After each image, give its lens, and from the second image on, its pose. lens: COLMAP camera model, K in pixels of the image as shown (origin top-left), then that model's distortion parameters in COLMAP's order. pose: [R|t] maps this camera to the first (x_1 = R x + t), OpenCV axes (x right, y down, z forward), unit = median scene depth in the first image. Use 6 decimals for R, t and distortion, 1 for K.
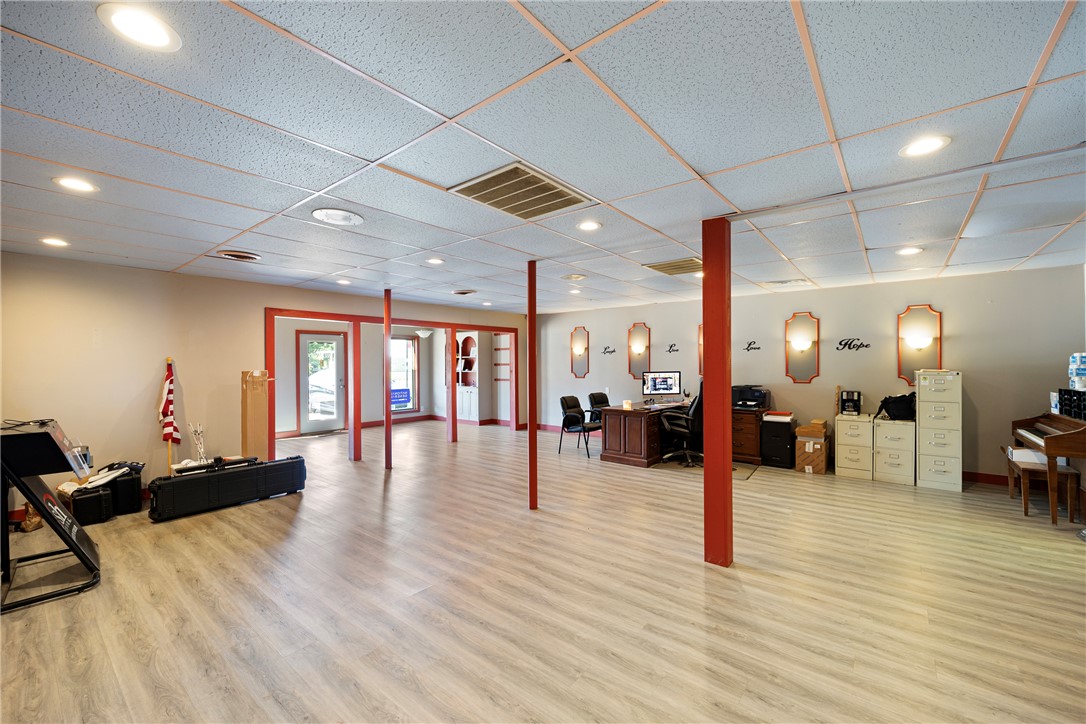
lens RADIAL K [[436.2, 0, 543.0], [0, 436.2, 362.0], [0, 0, 1]] dist [0.000698, 0.000387]
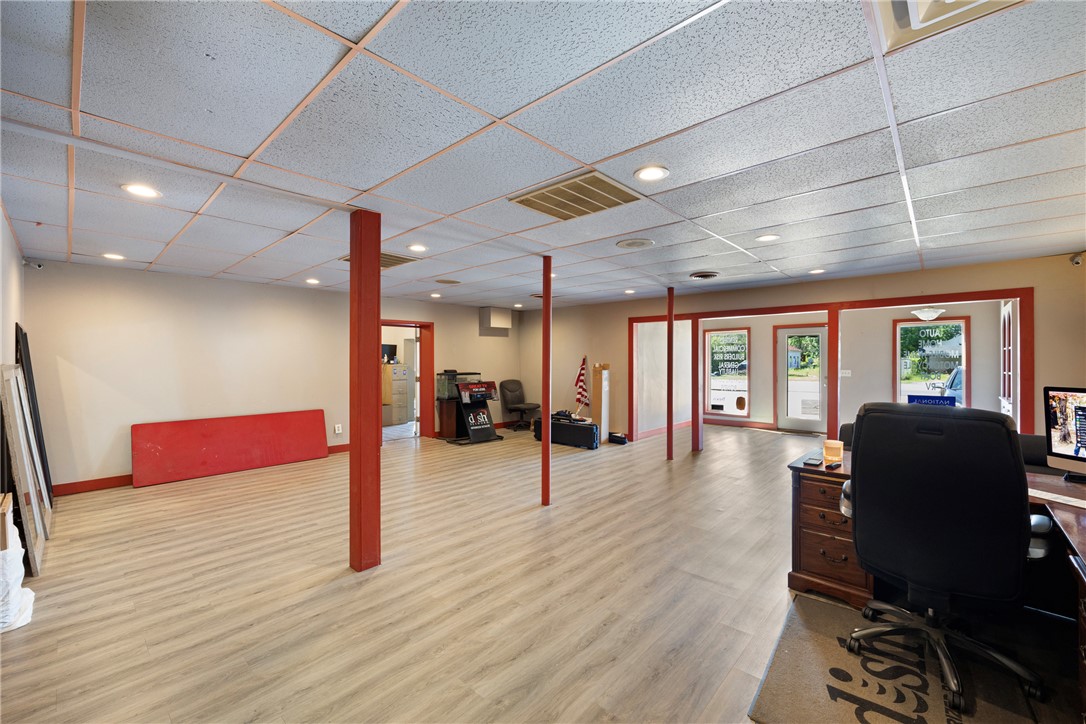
lens RADIAL K [[440.2, 0, 545.6], [0, 440.2, 356.5], [0, 0, 1]] dist [-0.000579, -0.000267]
pose [[-0.060646, -0.000778, -0.998159, 1.310181], [0.002700, 0.999996, -0.000943, -0.002039], [0.998156, -0.002752, -0.060644, 1.416299]]
